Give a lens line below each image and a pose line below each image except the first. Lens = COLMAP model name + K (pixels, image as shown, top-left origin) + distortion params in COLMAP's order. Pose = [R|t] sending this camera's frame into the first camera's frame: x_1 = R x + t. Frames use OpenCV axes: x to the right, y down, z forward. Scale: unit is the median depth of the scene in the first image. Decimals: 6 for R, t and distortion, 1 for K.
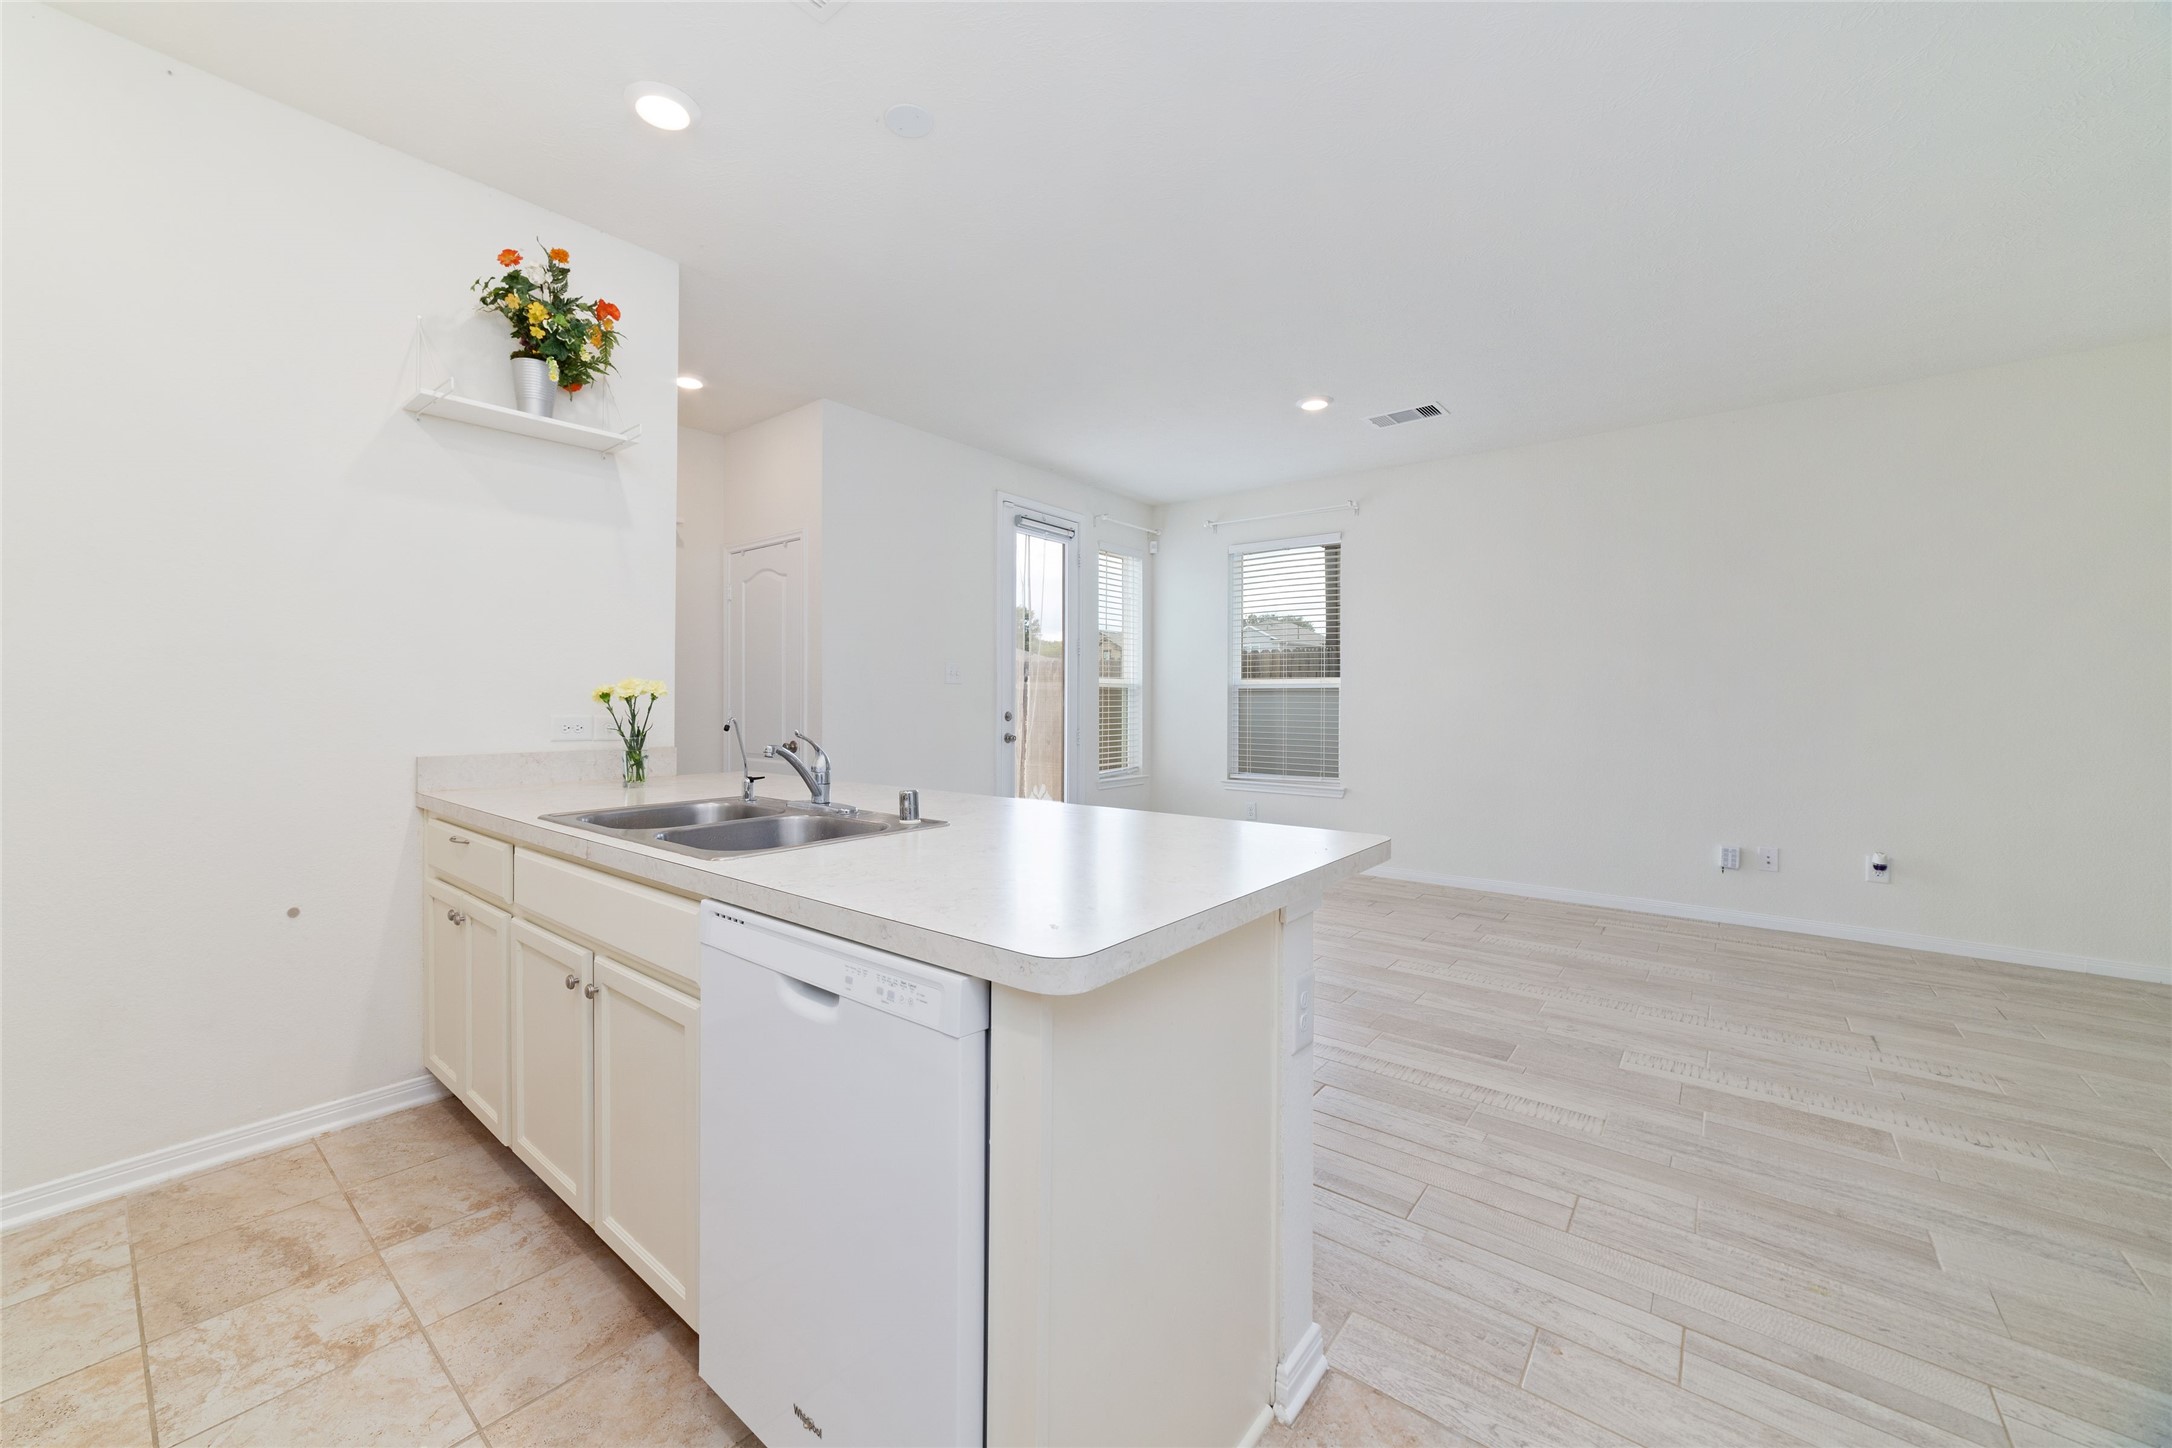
lens RADIAL K [[837.0, 0, 1047.8], [0, 837.0, 704.0], [0, 0, 1]] dist [-0.020234, 0.008441]
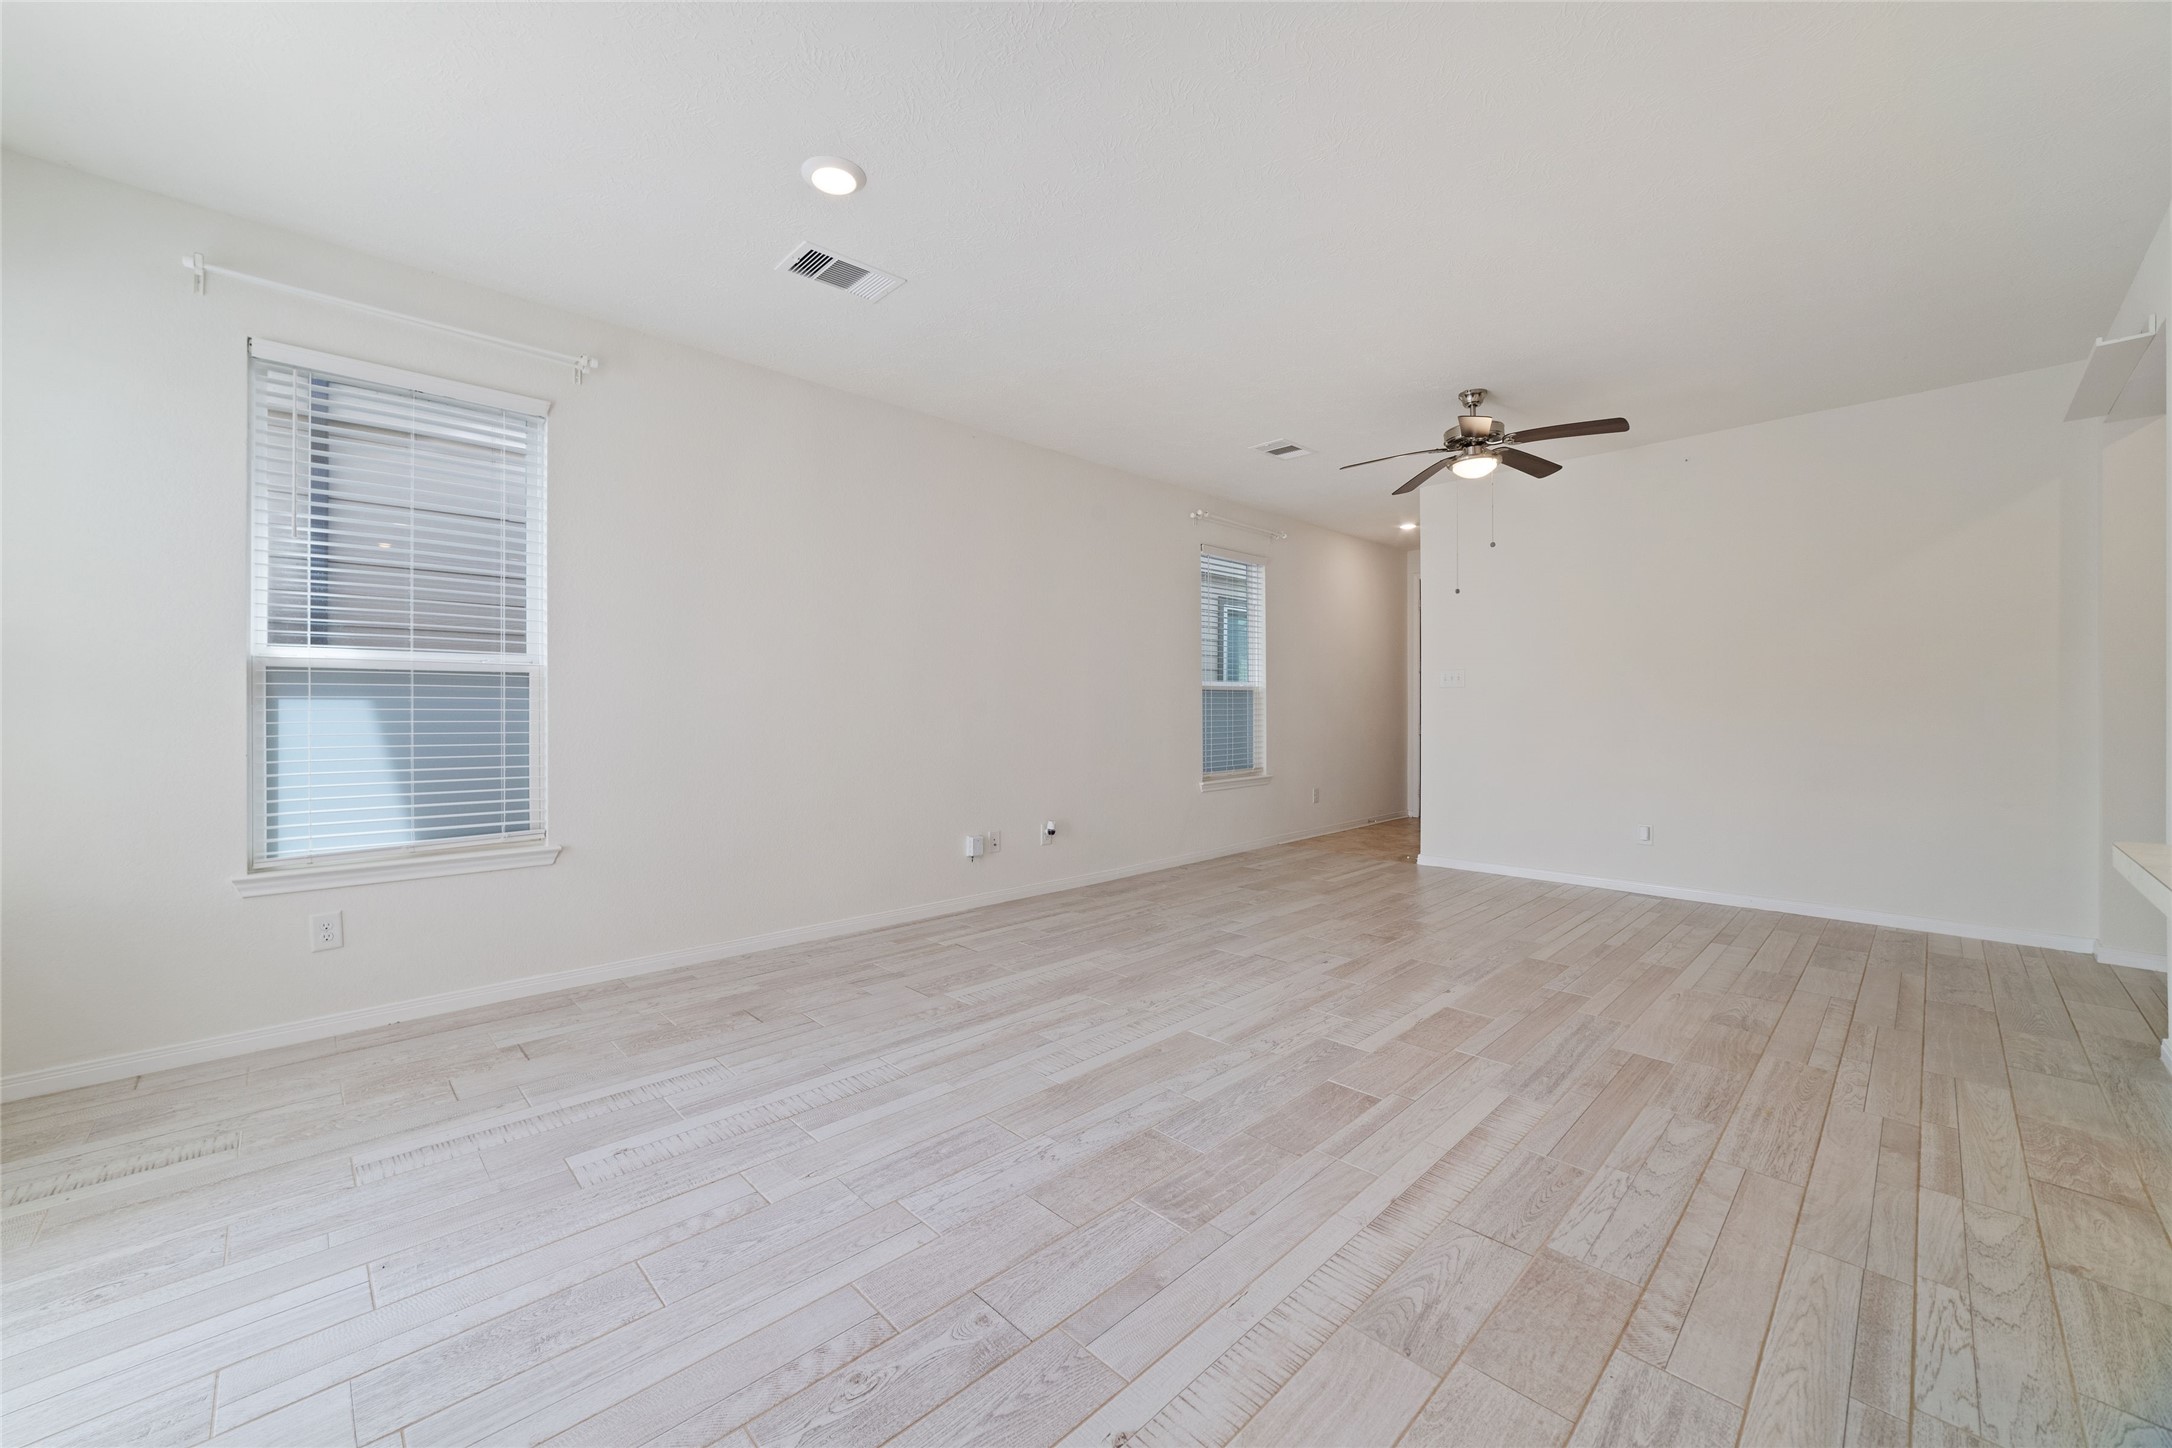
lens RADIAL K [[837.0, 0, 1054.1], [0, 837.0, 708.2], [0, 0, 1]] dist [-0.020234, 0.008441]
pose [[0.123328, -0.004684, 0.992355, -0.405204], [0.003257, 0.999985, 0.004316, 0.006748], [-0.992361, 0.002699, 0.123341, 1.341447]]
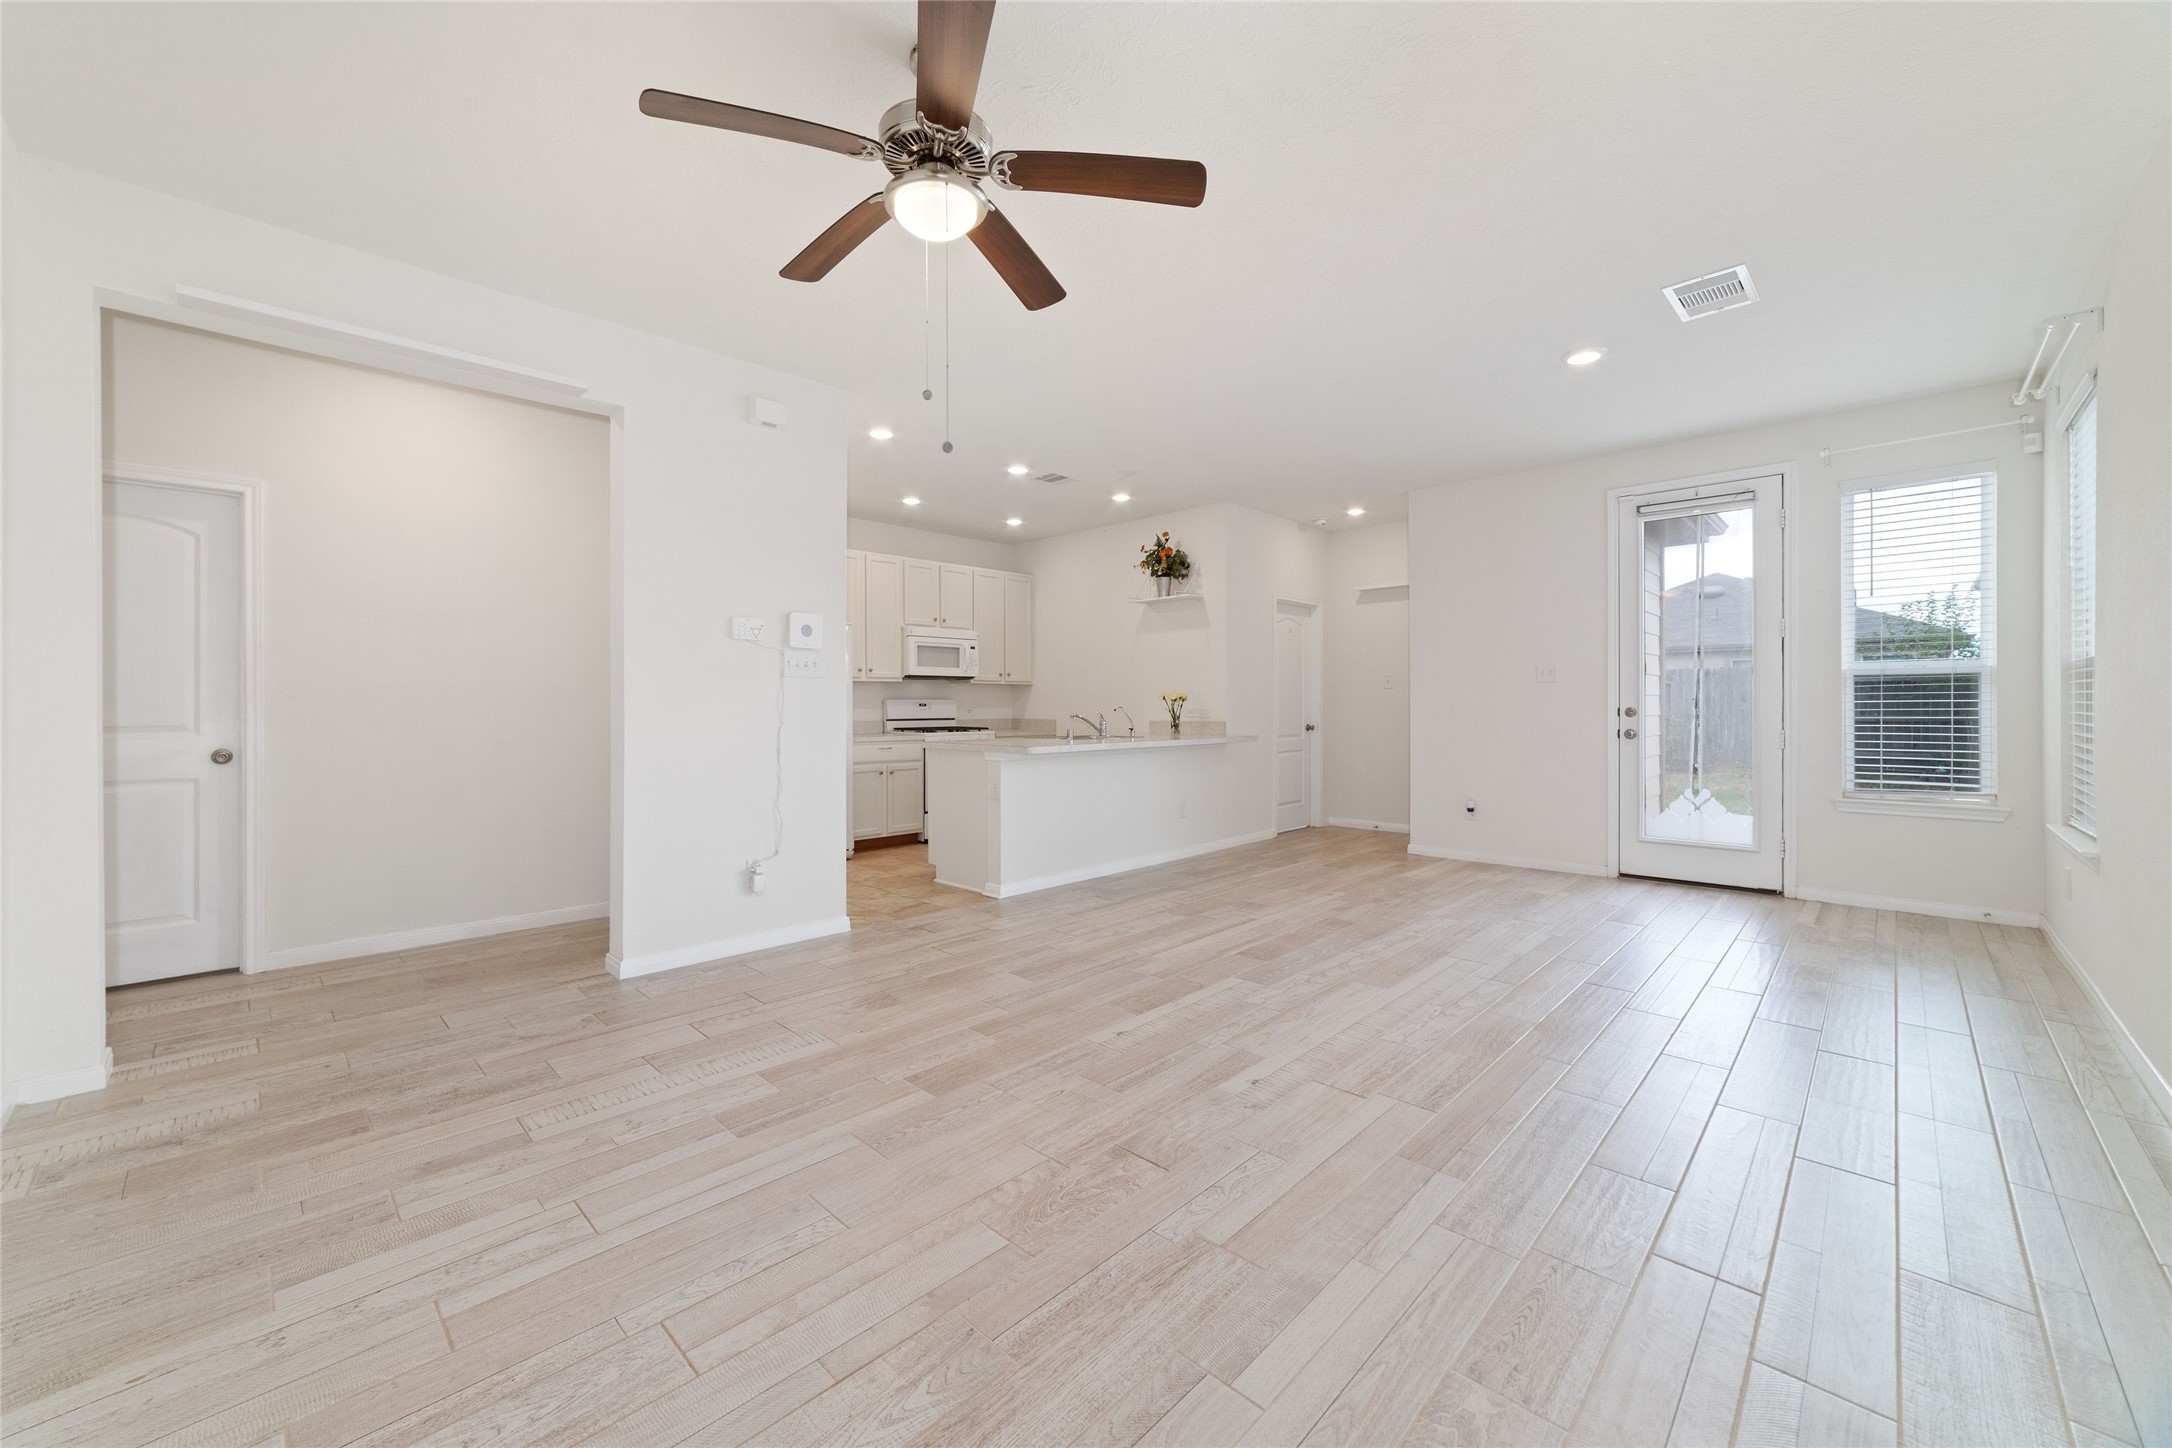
lens RADIAL K [[837.0, 0, 1058.2], [0, 837.0, 710.4], [0, 0, 1]] dist [-0.020234, 0.008441]
pose [[-0.092000, 0.002546, -0.995756, 2.146323], [0.001884, 0.999995, 0.002383, 0.018784], [0.995757, -0.001657, -0.092005, 0.903384]]
